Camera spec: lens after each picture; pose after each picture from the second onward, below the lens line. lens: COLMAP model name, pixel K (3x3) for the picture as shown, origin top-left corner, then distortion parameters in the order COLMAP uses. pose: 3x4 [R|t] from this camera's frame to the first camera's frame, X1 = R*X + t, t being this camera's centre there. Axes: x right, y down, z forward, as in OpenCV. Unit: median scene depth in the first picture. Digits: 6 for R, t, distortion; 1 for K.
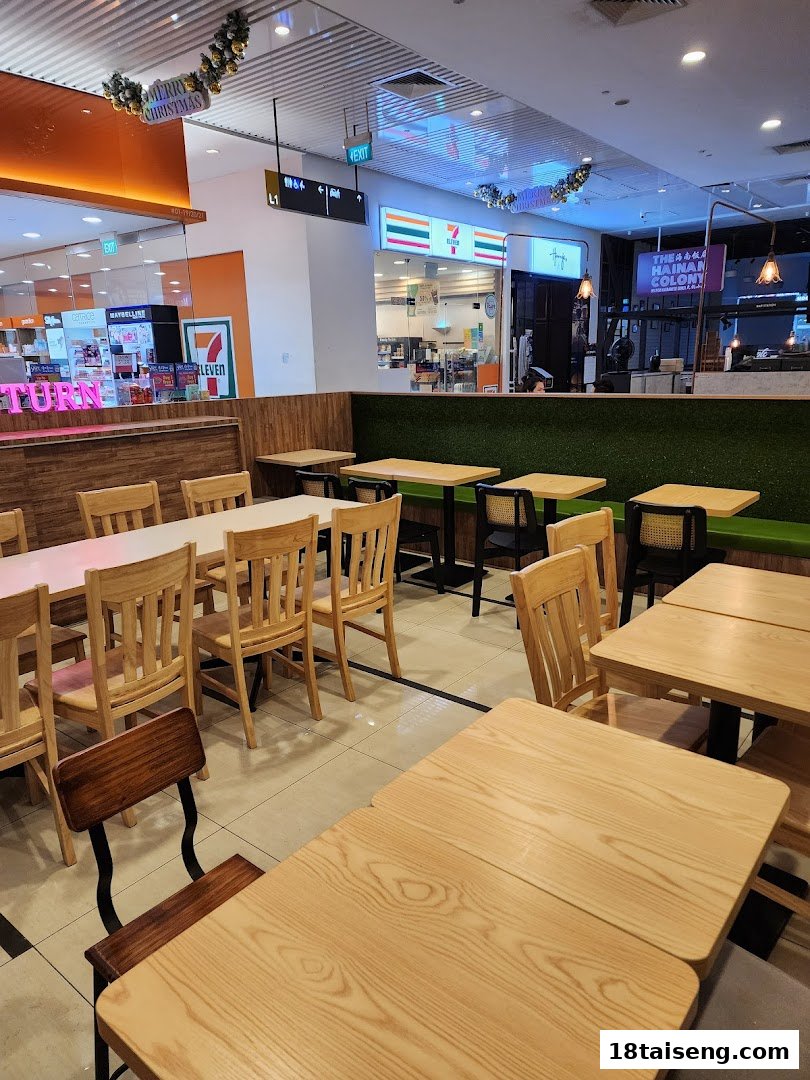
lens RADIAL K [[731.4, 0, 407.2], [0, 731.4, 542.3], [0, 0, 1]] dist [0.004570, -0.002701]
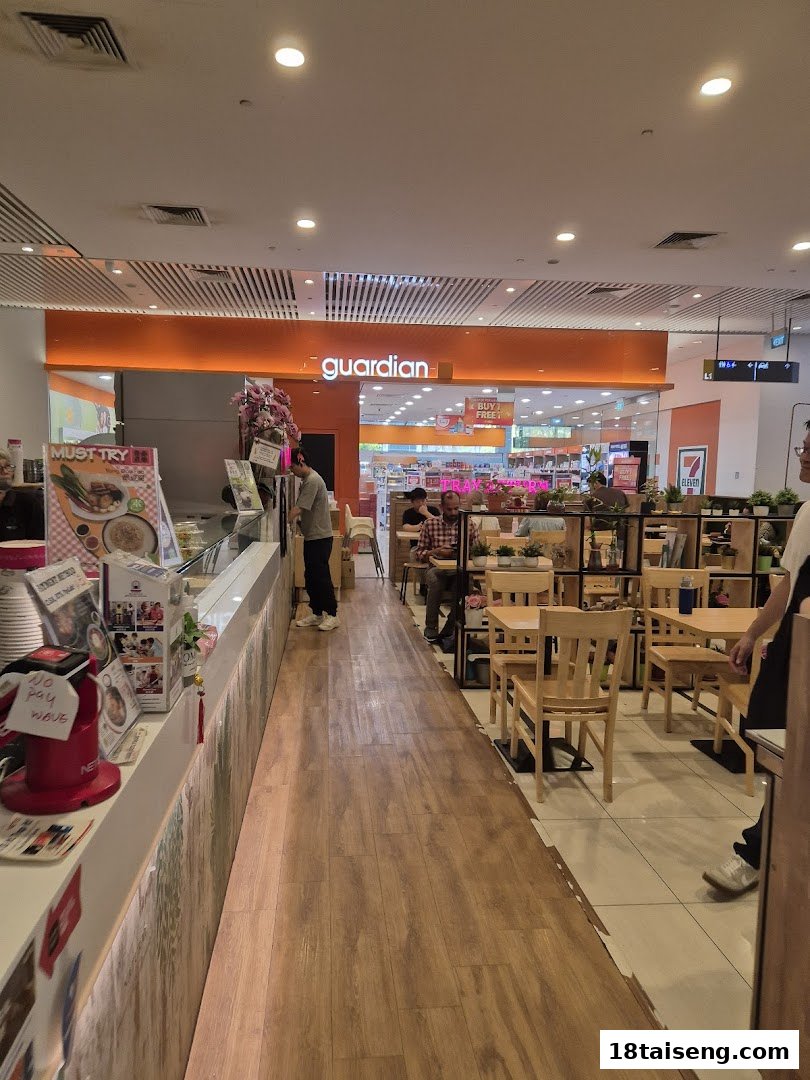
lens RADIAL K [[731.4, 0, 401.3], [0, 731.4, 540.2], [0, 0, 1]] dist [0.004570, -0.002701]
pose [[0.703854, 0.091776, -0.704390, 0.457461], [-0.200982, 0.976830, -0.073556, 0.115447], [0.681319, 0.193342, 0.705991, -0.457741]]
